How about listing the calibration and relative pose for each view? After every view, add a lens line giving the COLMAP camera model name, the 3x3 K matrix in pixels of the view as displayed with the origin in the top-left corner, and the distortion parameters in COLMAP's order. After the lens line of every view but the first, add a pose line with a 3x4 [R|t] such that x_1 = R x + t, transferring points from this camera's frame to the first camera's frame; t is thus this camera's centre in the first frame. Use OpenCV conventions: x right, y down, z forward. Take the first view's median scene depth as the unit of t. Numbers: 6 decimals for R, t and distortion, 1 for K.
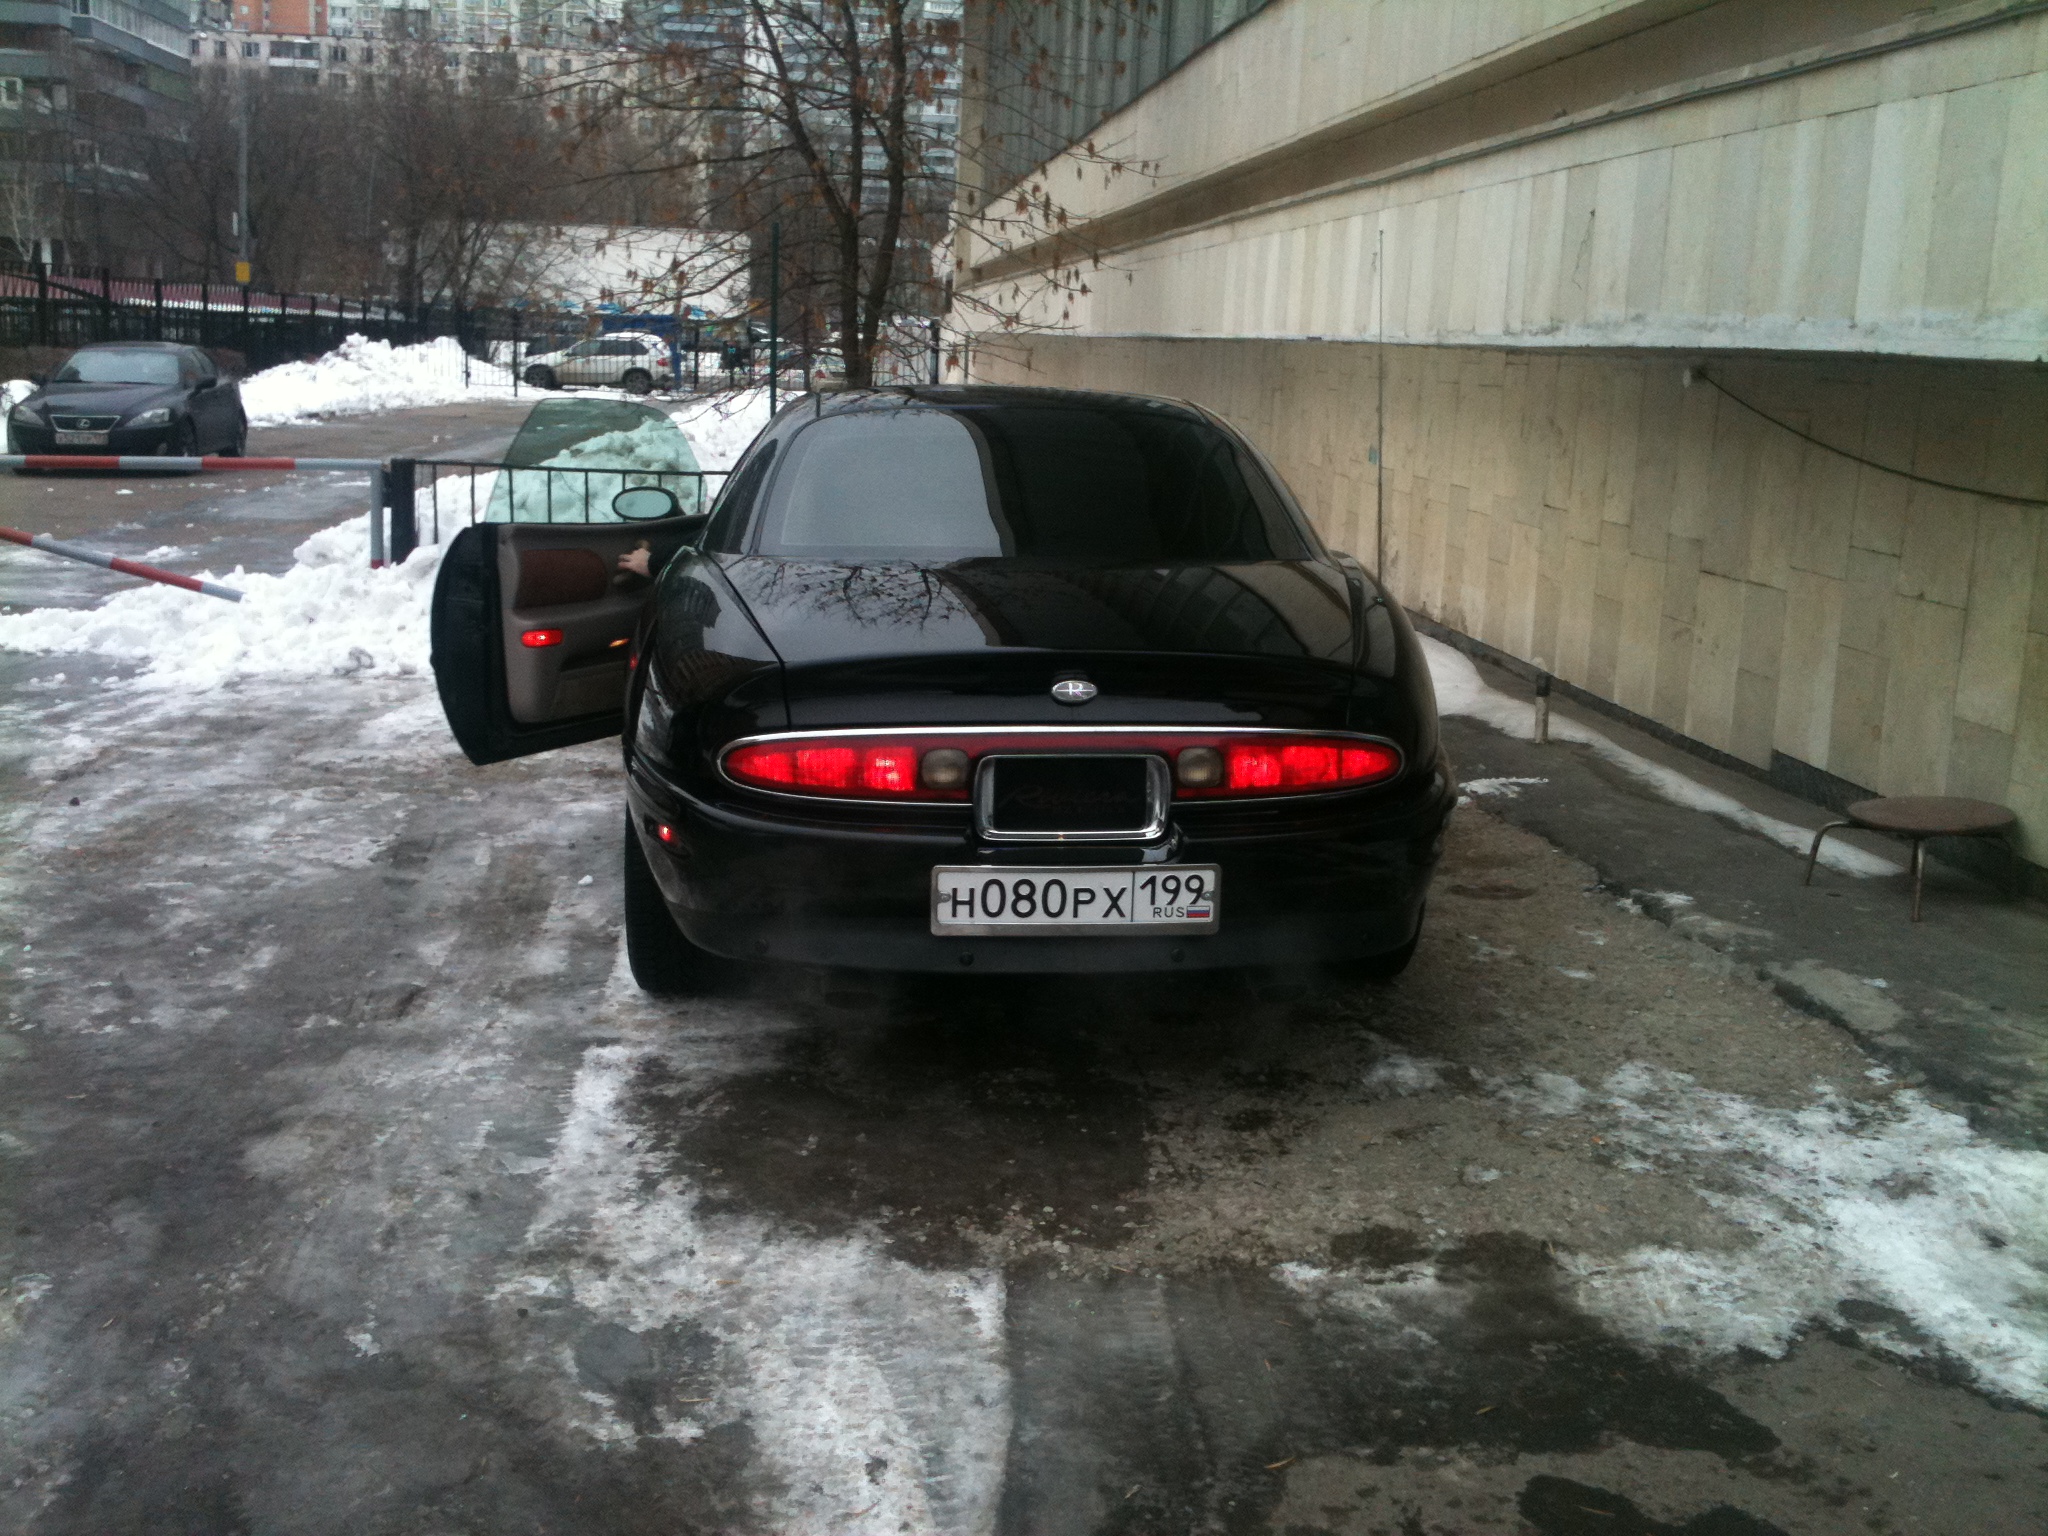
lens RADIAL K [[2146.6, 0, 1027.7], [0, 2146.6, 757.5], [0, 0, 1]] dist [0.030243, 0.000000]
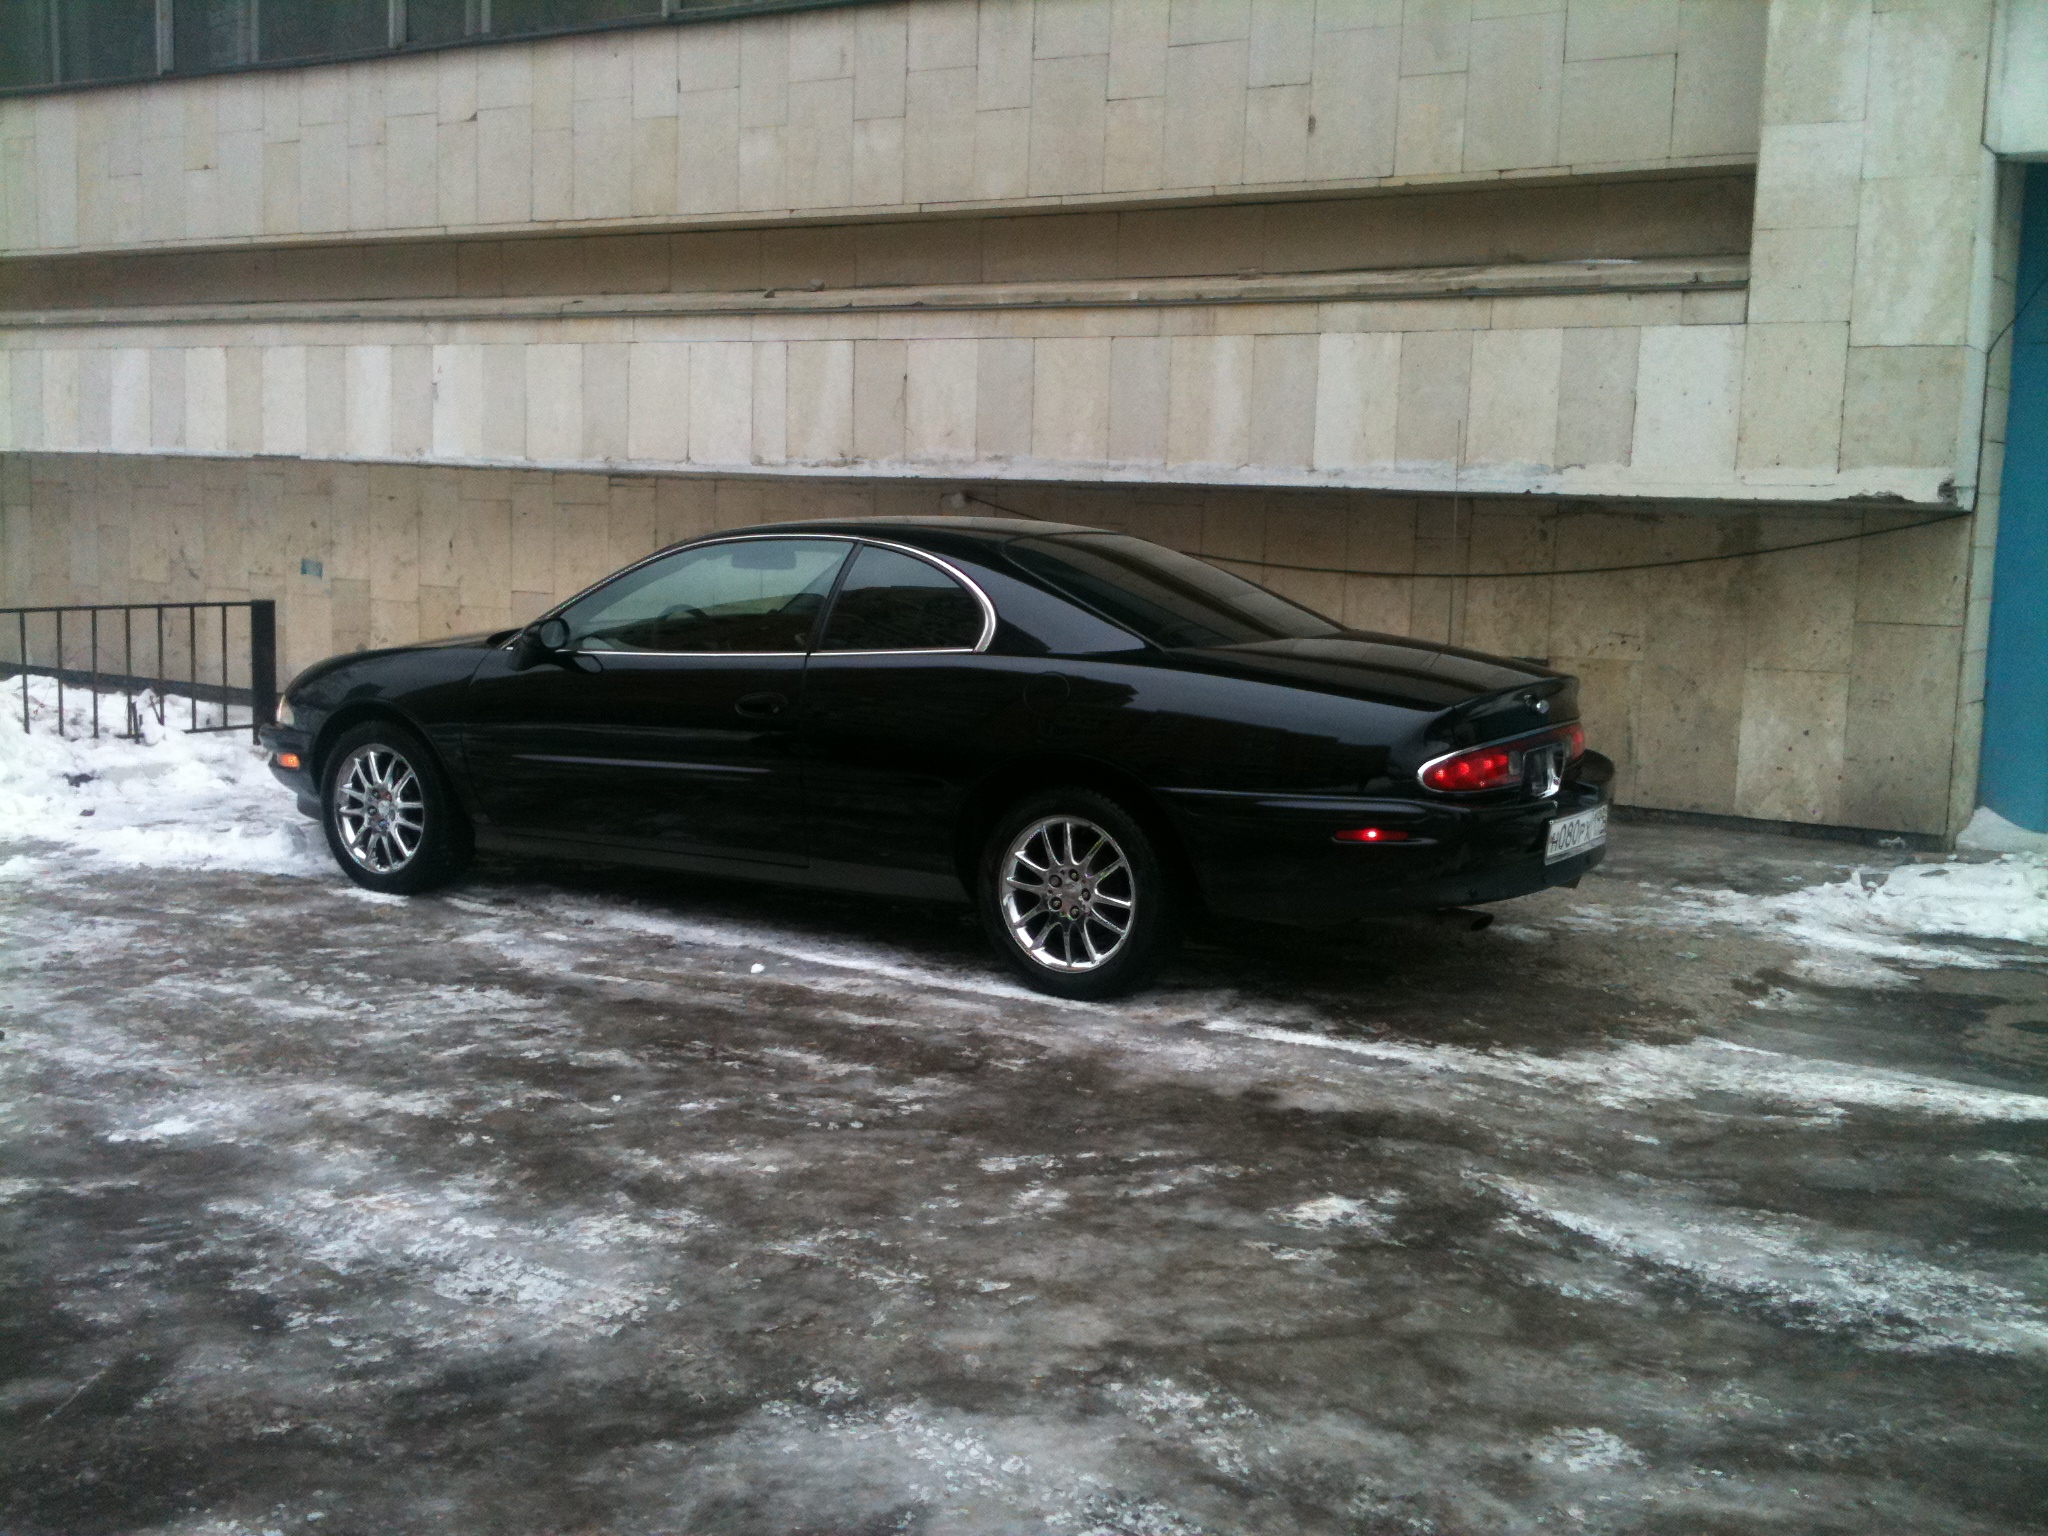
lens RADIAL K [[2146.6, 0, 1024.7], [0, 2146.6, 773.0], [0, 0, 1]] dist [0.030243, 0.000000]
pose [[0.589354, -0.105170, 0.801000, -1.119455], [0.142633, 0.989461, 0.024969, -0.053544], [-0.795184, 0.099534, 0.598143, 0.267204]]
